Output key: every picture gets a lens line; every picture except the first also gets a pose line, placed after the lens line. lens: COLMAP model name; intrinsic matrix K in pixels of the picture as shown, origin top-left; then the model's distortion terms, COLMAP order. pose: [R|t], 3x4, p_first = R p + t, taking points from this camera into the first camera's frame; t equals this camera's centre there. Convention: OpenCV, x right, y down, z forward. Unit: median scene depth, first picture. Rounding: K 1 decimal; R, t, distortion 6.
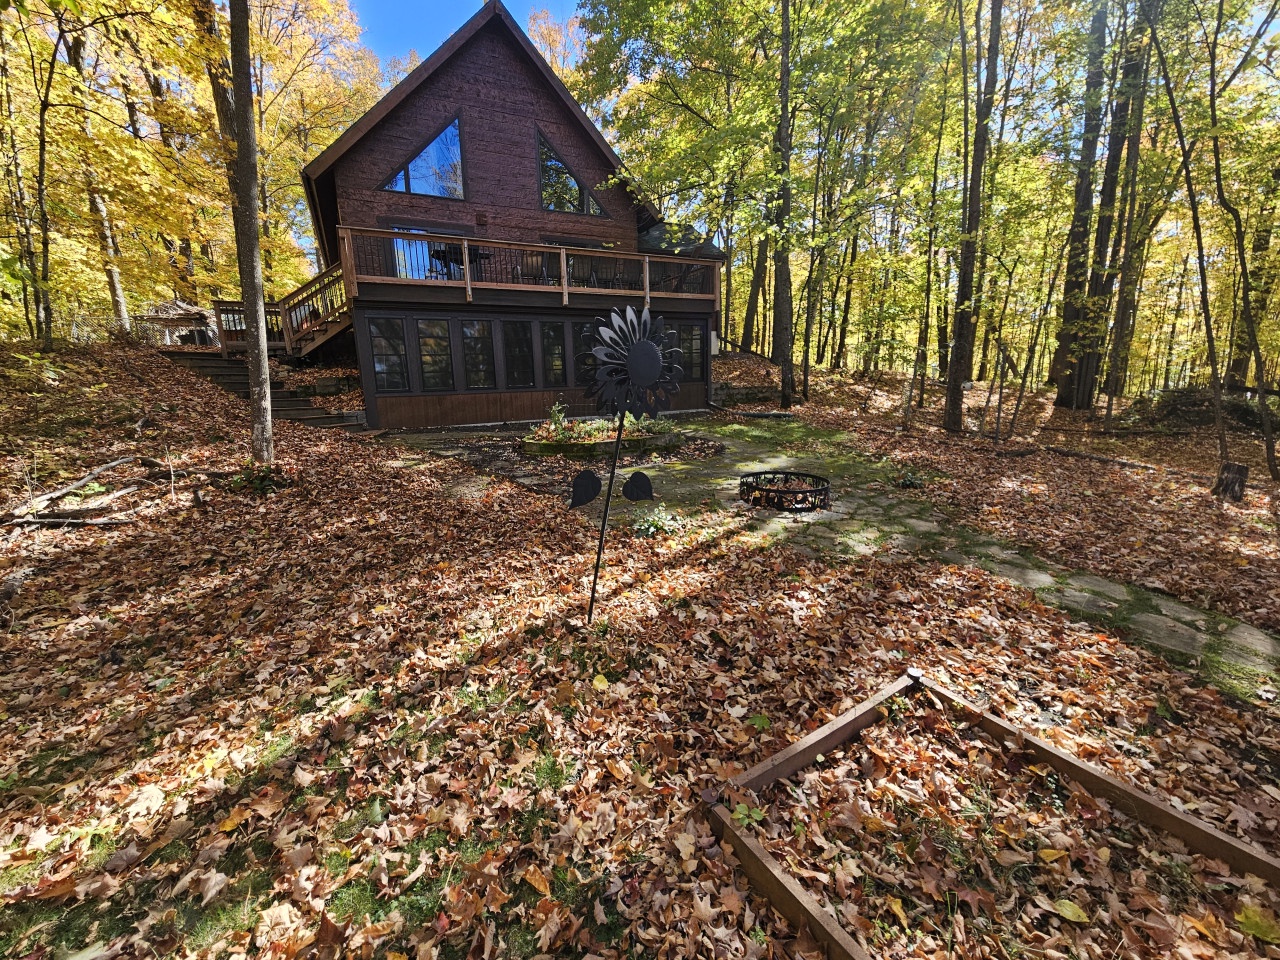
lens RADIAL K [[524.1, 0, 629.9], [0, 524.1, 471.4], [0, 0, 1]] dist [-0.001440, -0.001151]
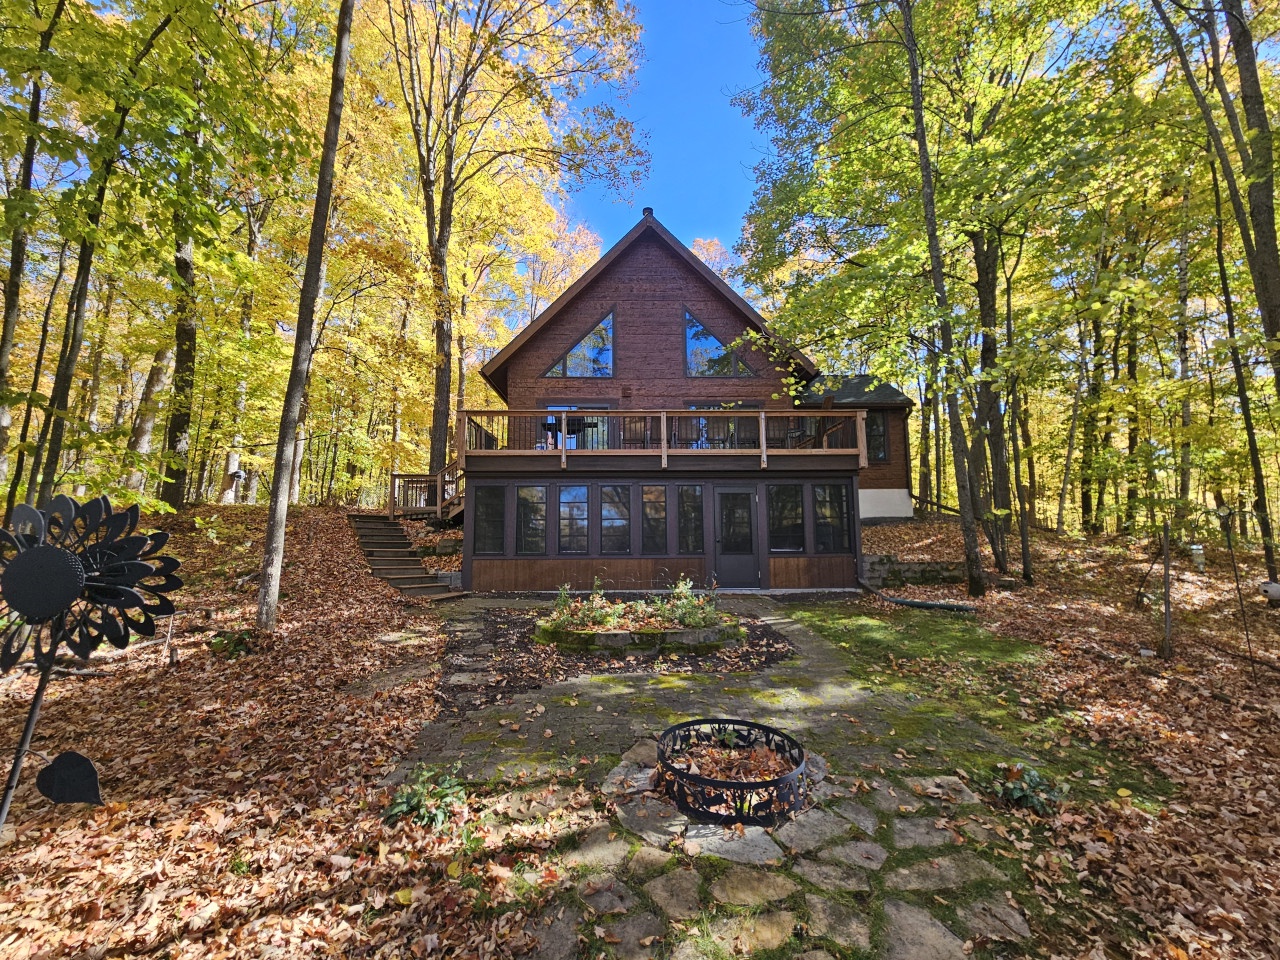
lens RADIAL K [[515.7, 0, 640.0], [0, 515.7, 480.0], [0, 0, 1]] dist [-0.000280, -0.000156]
pose [[0.906825, -0.024056, -0.420819, 0.185050], [-0.095764, 0.960504, -0.261270, -0.045345], [0.410484, 0.277226, 0.868705, 0.165154]]
